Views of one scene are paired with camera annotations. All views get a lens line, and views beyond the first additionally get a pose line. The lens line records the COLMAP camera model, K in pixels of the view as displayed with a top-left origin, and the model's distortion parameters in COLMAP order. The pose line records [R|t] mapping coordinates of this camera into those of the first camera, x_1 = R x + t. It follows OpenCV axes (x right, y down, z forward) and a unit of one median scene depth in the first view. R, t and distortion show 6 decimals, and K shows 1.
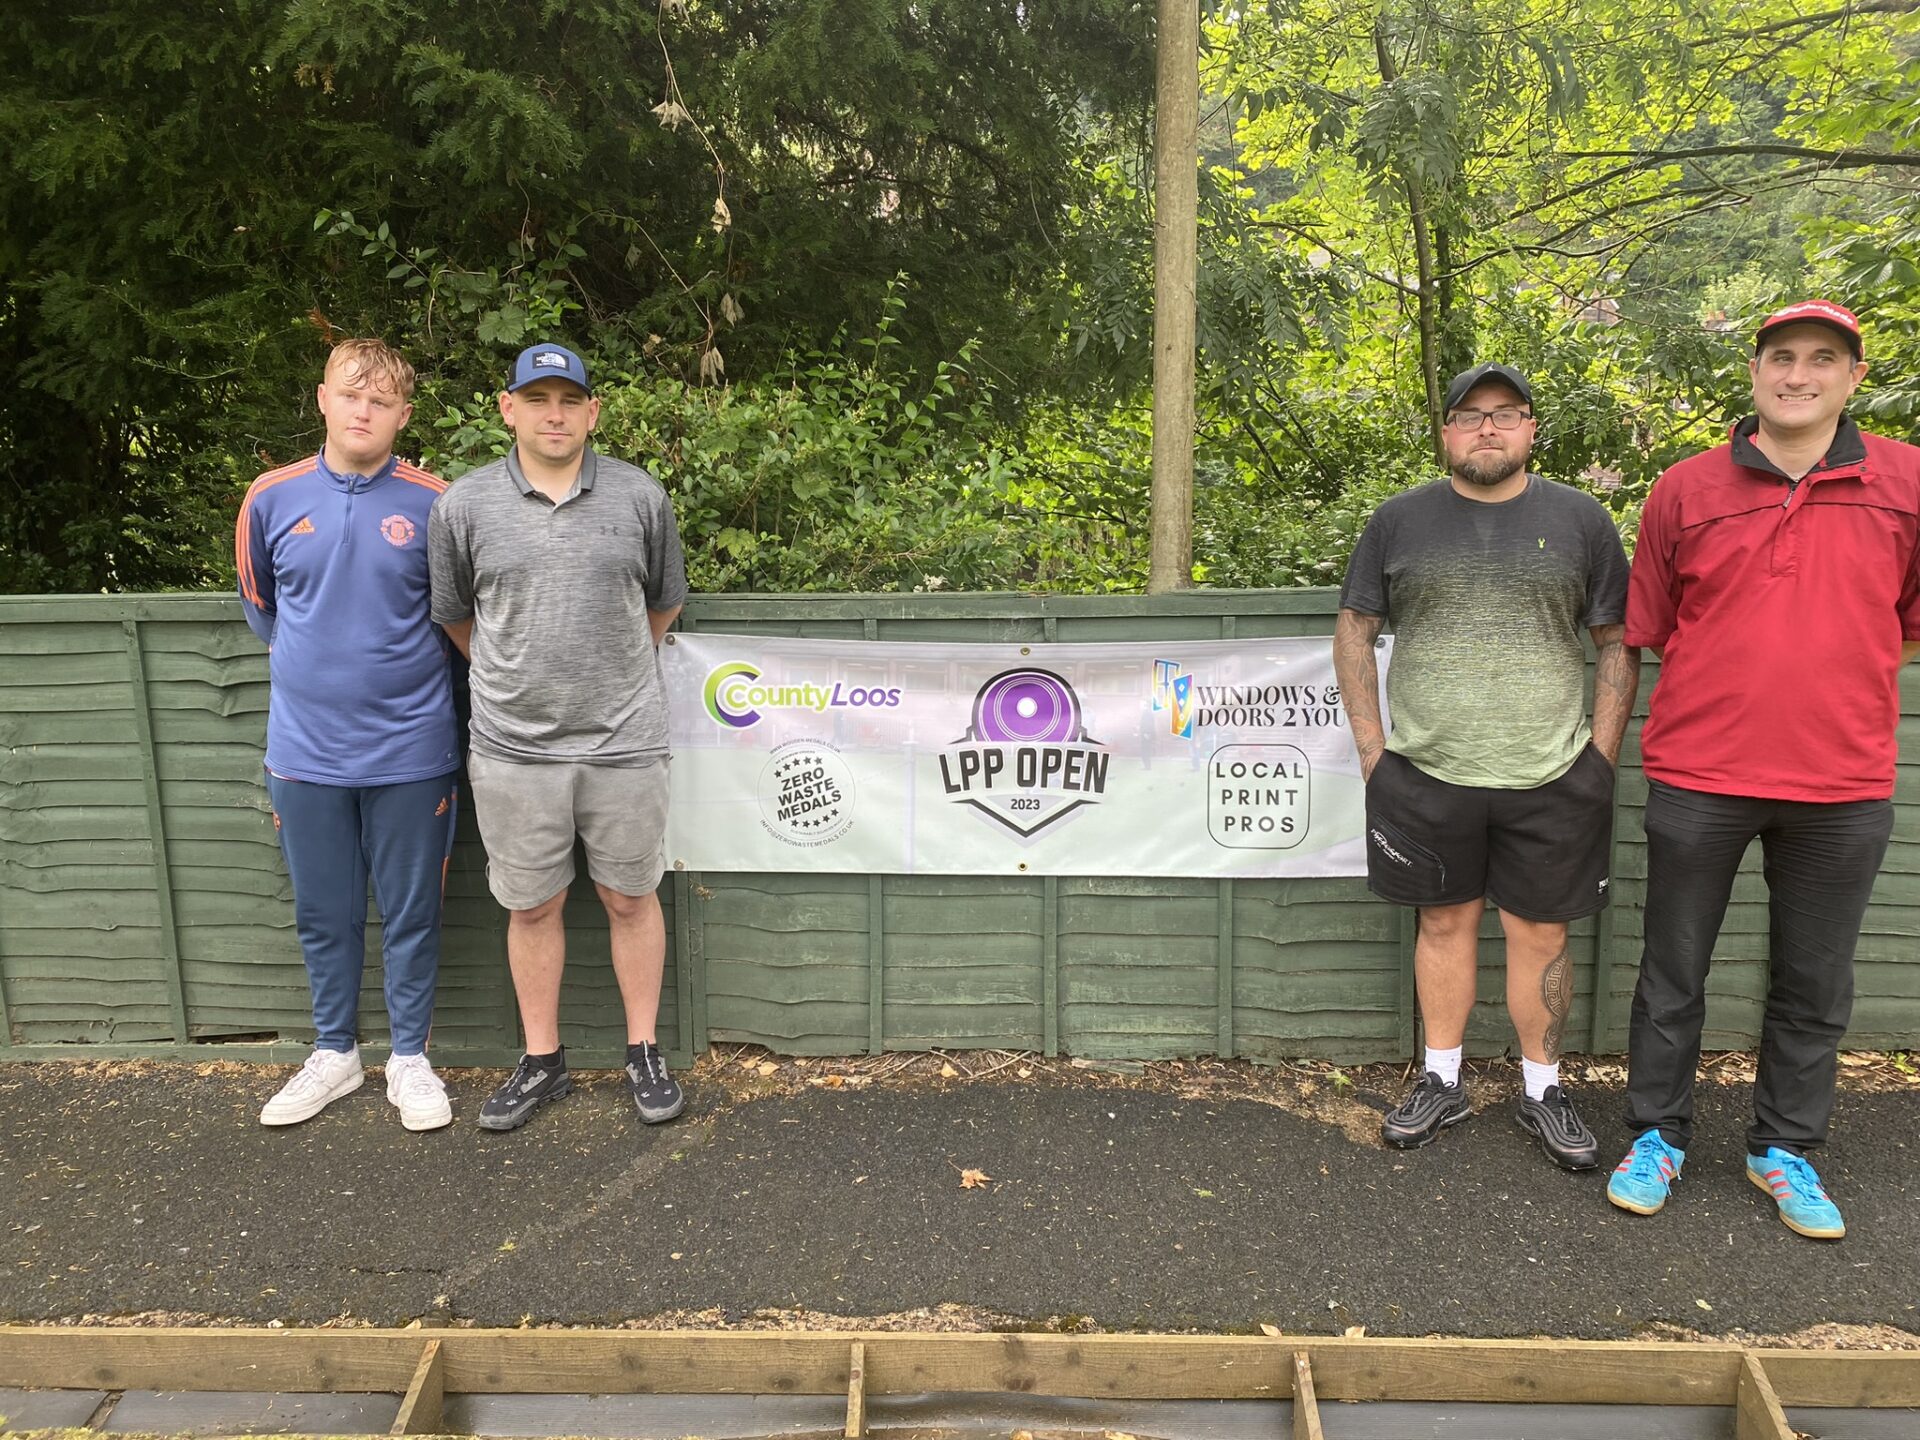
lens RADIAL K [[1448.7, 0, 958.6], [0, 1448.7, 727.8], [0, 0, 1]] dist [0.002987, 0.001817]
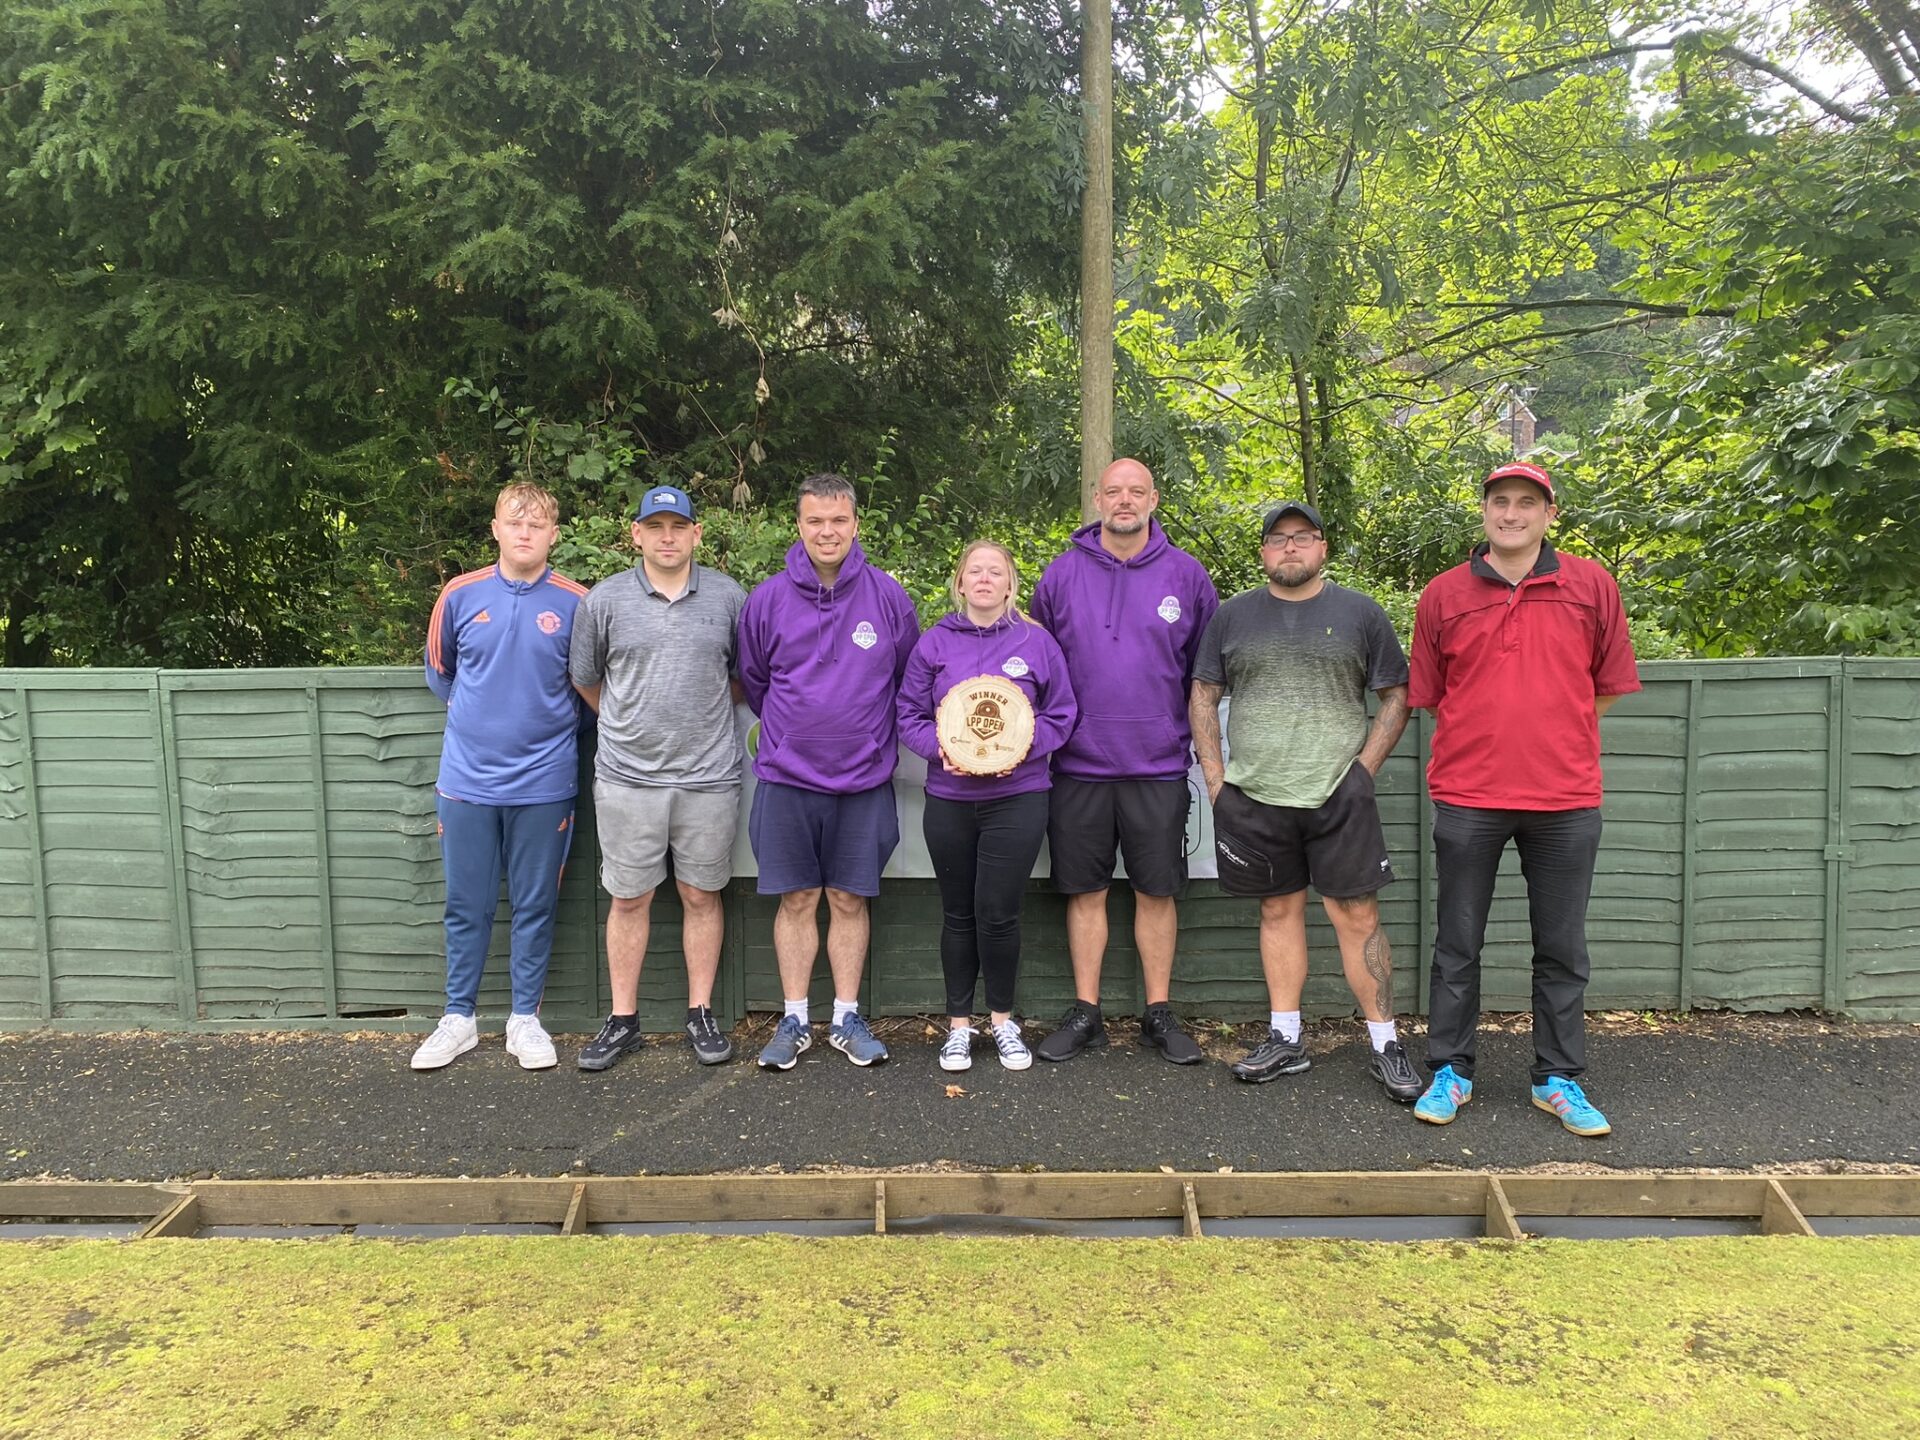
lens RADIAL K [[1448.7, 0, 958.6], [0, 1448.7, 727.8], [0, 0, 1]] dist [0.002987, 0.001817]
pose [[0.999189, -0.003426, 0.040127, -0.034112], [0.006192, 0.997597, -0.069009, 0.055408], [-0.039794, 0.069202, 0.996809, -0.326727]]
